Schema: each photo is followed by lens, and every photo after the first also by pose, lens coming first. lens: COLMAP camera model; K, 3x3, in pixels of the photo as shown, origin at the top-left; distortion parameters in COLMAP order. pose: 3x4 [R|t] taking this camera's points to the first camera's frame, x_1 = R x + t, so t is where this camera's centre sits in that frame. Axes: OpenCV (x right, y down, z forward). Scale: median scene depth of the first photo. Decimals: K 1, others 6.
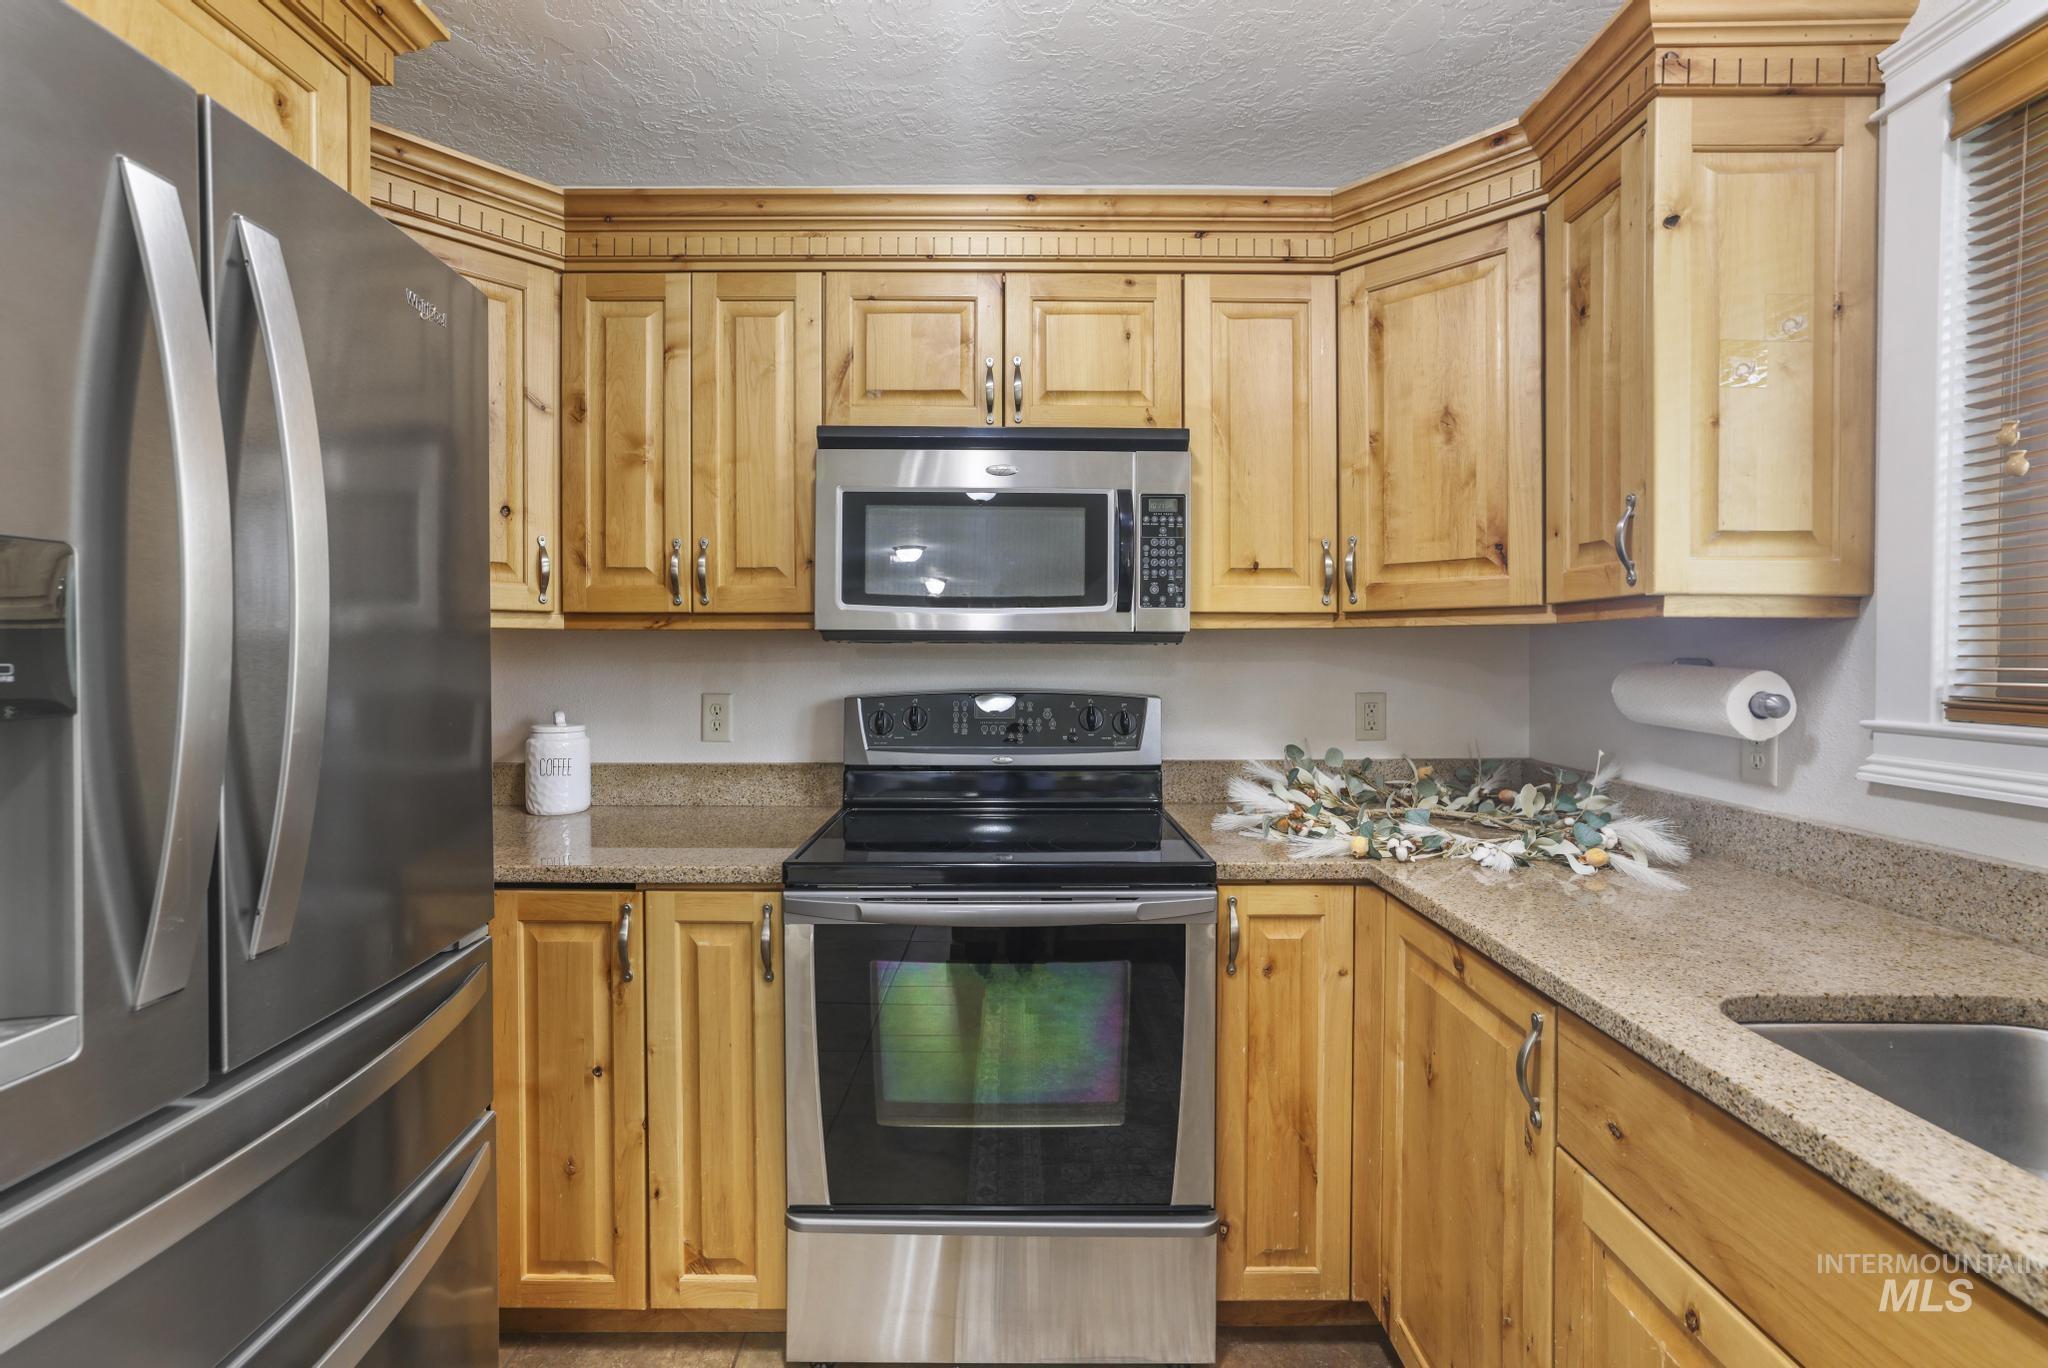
lens RADIAL K [[889.7, 0, 1014.5], [0, 889.7, 653.5], [0, 0, 1]] dist [-0.024234, 0.010791]
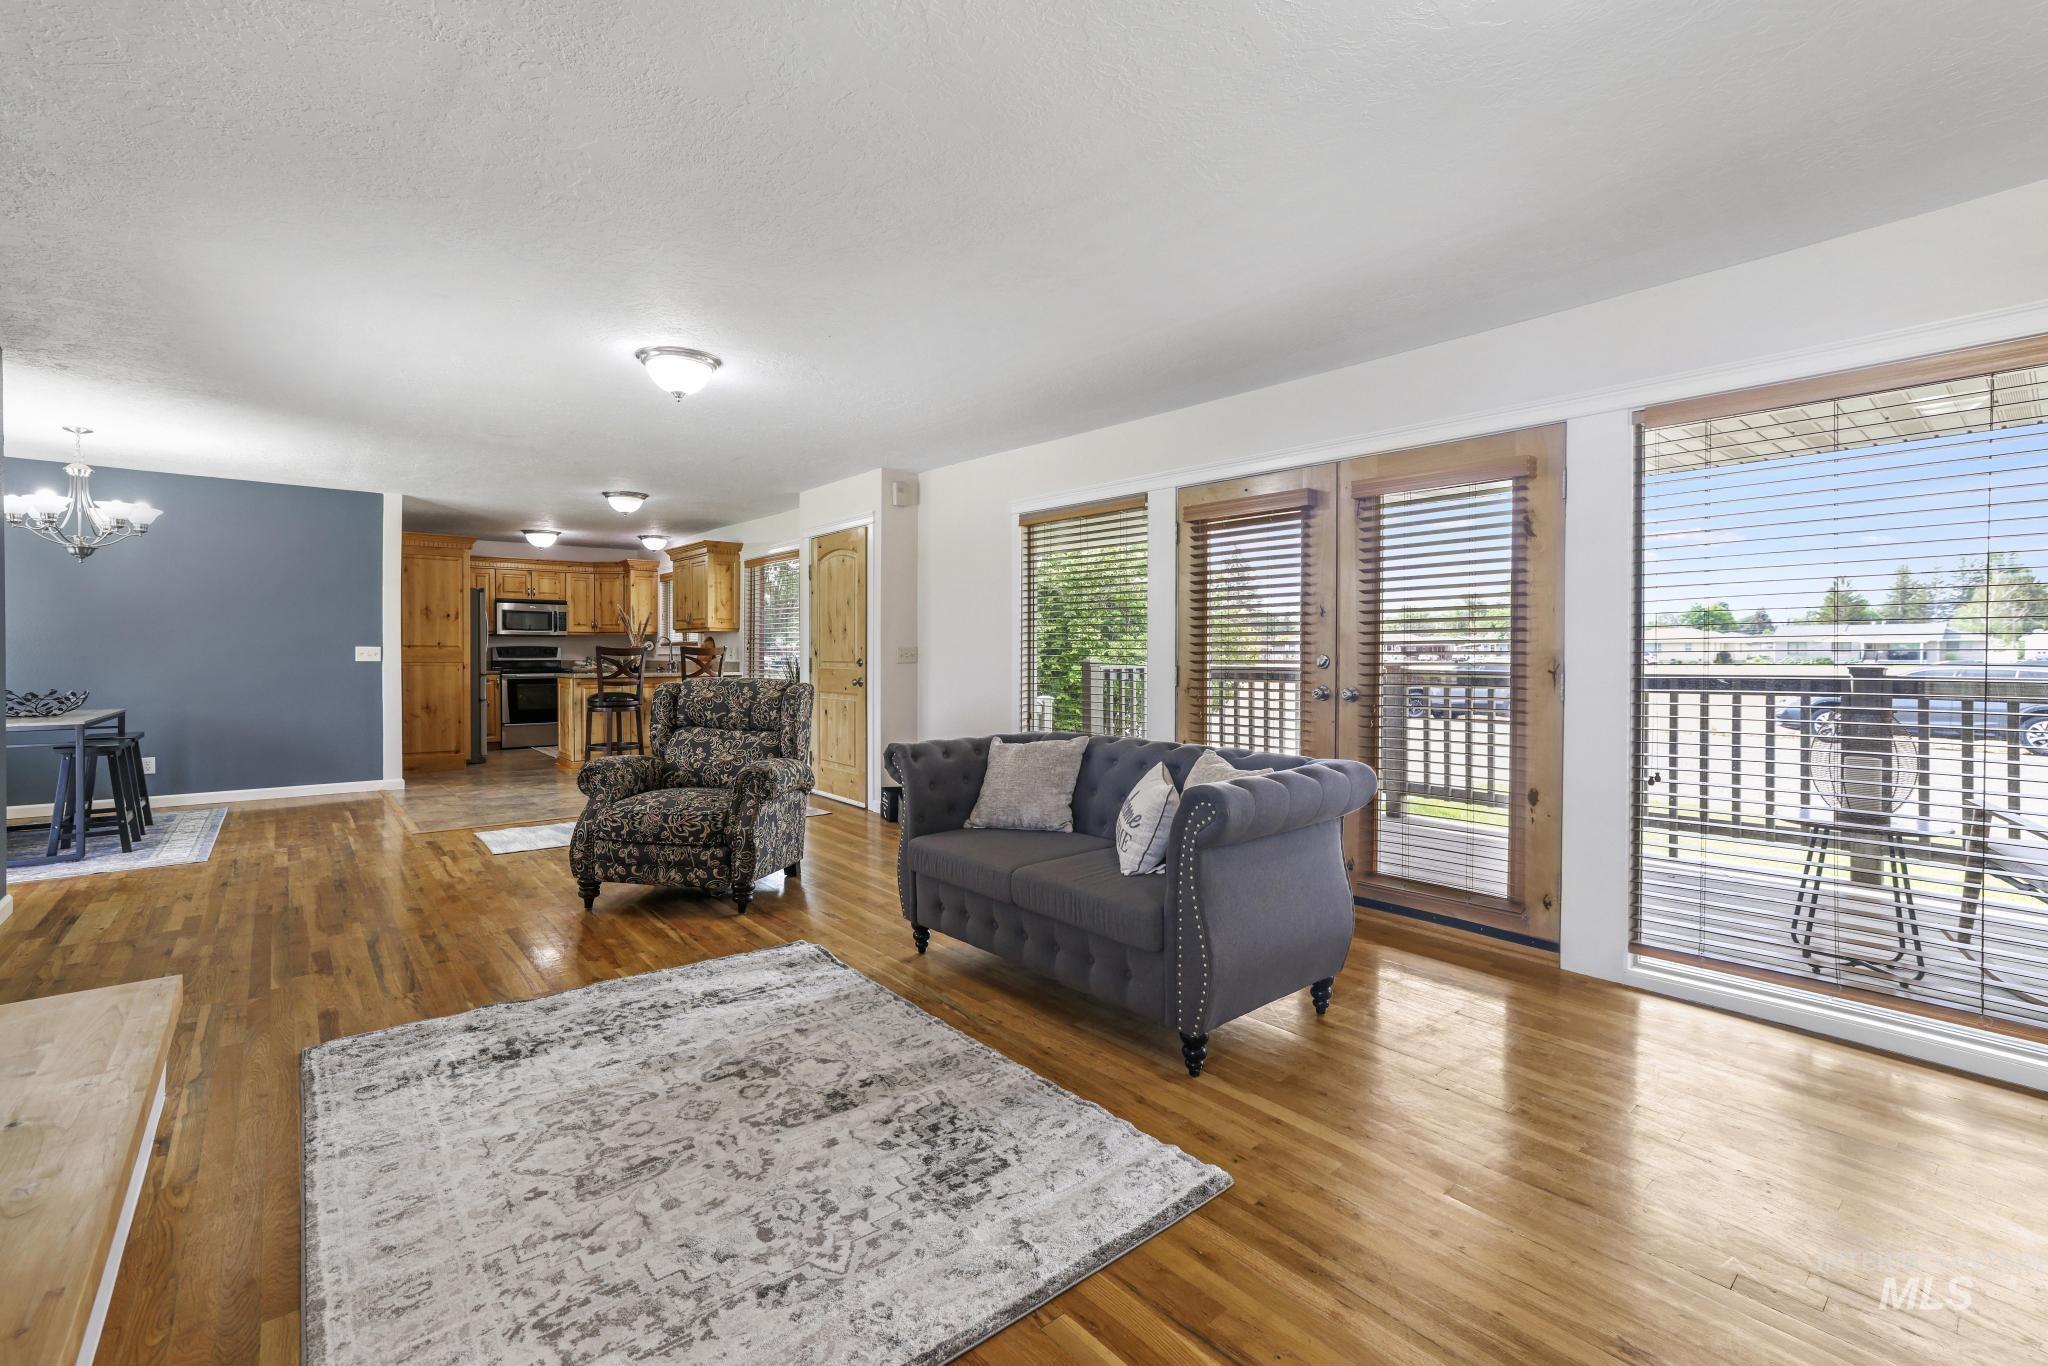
lens RADIAL K [[889.7, 0, 1022.6], [0, 889.7, 685.7], [0, 0, 1]] dist [-0.024234, 0.010791]
pose [[0.765990, -0.023701, 0.642415, -1.402615], [-0.002859, 0.999185, 0.040273, 0.072242], [-0.642846, -0.032685, 0.765298, -6.018891]]
